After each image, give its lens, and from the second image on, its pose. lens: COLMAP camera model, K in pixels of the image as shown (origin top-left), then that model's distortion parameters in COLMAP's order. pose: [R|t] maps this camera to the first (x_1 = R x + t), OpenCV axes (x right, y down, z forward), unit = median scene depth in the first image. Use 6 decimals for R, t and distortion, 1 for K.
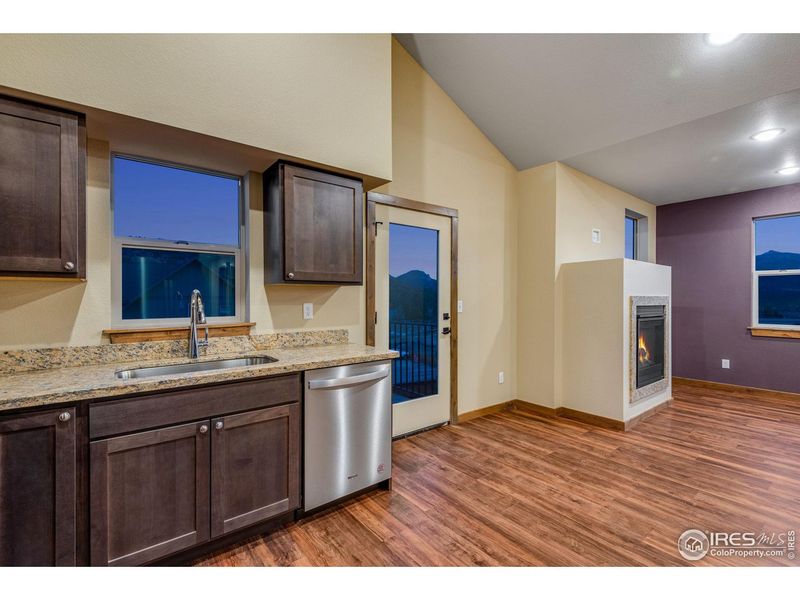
lens RADIAL K [[364.2, 0, 396.2], [0, 364.2, 297.2], [0, 0, 1]] dist [0.012290, -0.002336]
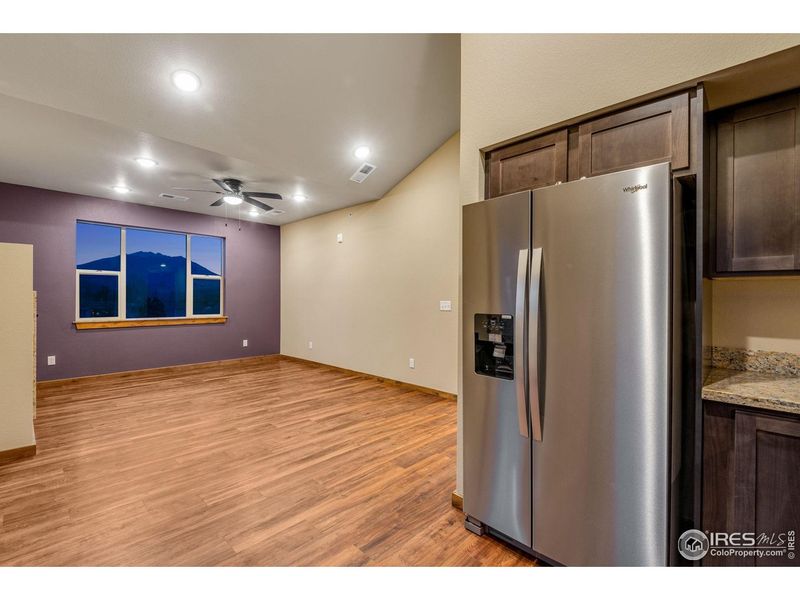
lens RADIAL K [[364.2, 0, 391.7], [0, 364.2, 301.6], [0, 0, 1]] dist [0.012290, -0.002336]
pose [[-0.113411, -0.012904, 0.993464, -0.311306], [-0.008832, 0.999889, 0.011979, 0.003788], [-0.993509, -0.007416, -0.113512, 0.328953]]
